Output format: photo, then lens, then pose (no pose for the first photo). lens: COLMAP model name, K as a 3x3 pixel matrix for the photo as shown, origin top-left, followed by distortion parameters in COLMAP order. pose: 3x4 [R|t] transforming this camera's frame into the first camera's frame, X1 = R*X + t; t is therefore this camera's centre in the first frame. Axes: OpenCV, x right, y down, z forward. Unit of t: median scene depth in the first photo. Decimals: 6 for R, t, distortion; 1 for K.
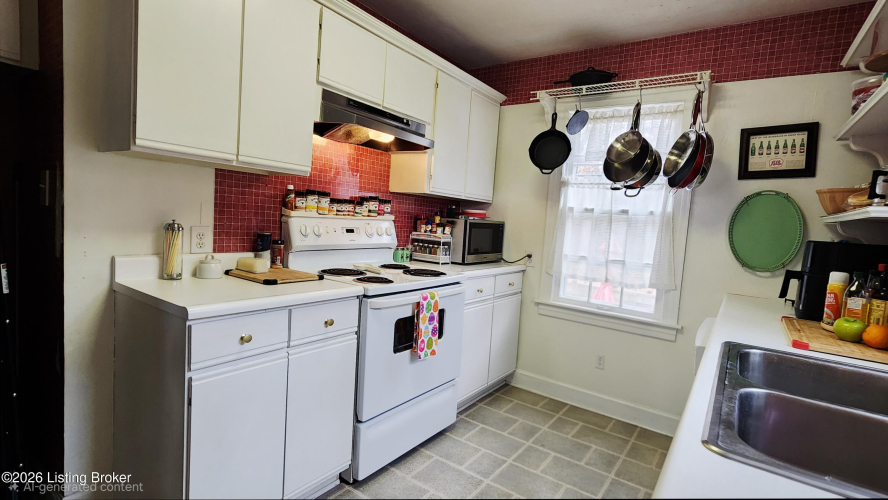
lens RADIAL K [[422.7, 0, 444.0], [0, 422.7, 250.0], [0, 0, 1]] dist [0.000691, 0.000439]
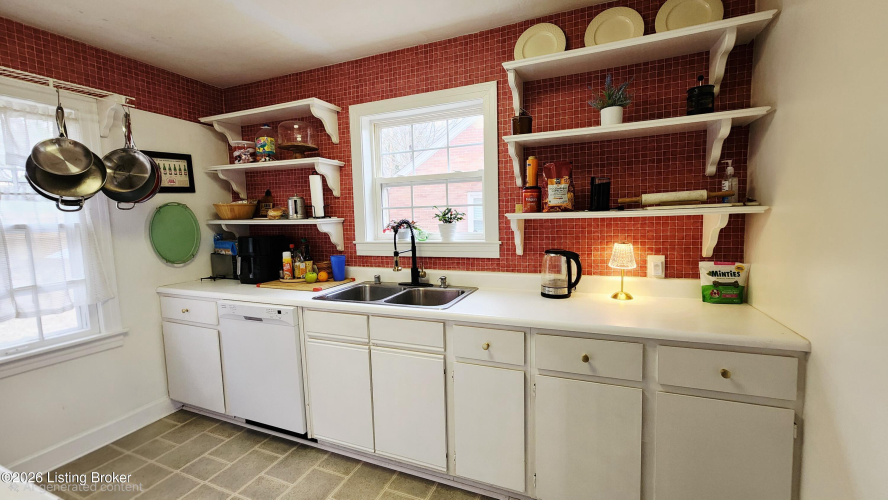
lens RADIAL K [[366.3, 0, 444.0], [0, 366.3, 250.0], [0, 0, 1]] dist [-0.000841, 0.000443]
pose [[-0.214711, -0.158243, 0.963773, -0.518494], [0.085294, 0.979979, 0.179906, -0.123940], [-0.972946, 0.120832, -0.196915, 0.408168]]
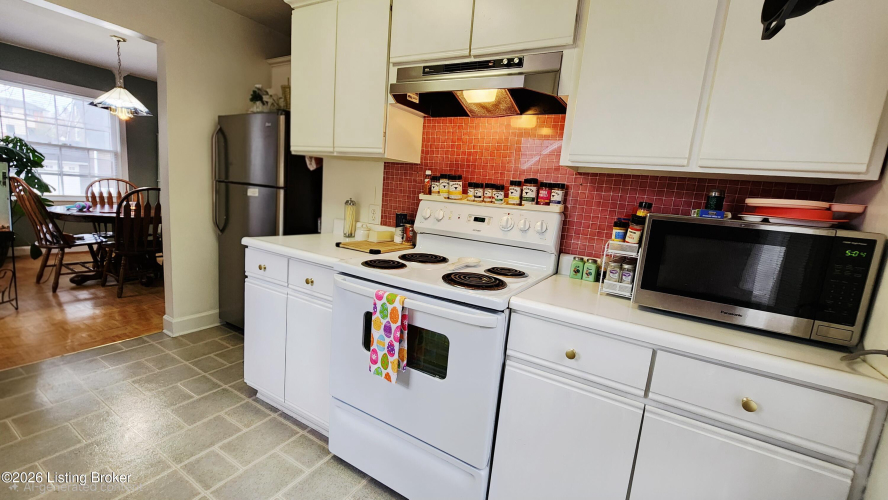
lens RADIAL K [[366.3, 0, 444.0], [0, 366.3, 250.0], [0, 0, 1]] dist [-0.000841, 0.000443]
pose [[0.096194, 0.097488, -0.990577, 0.531571], [-0.159048, 0.983911, 0.081387, -0.035549], [0.982573, 0.149721, 0.110152, 0.898760]]
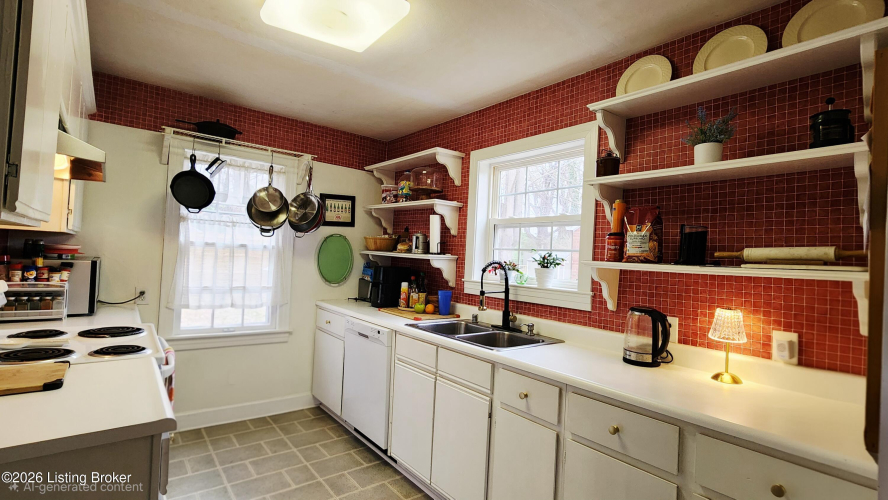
lens RADIAL K [[422.7, 0, 444.0], [0, 422.7, 250.0], [0, 0, 1]] dist [0.000691, 0.000439]
pose [[0.290454, -0.041977, 0.955968, -0.655495], [0.044506, 0.998549, 0.030324, -0.105807], [-0.955854, 0.033738, 0.291900, 0.123878]]
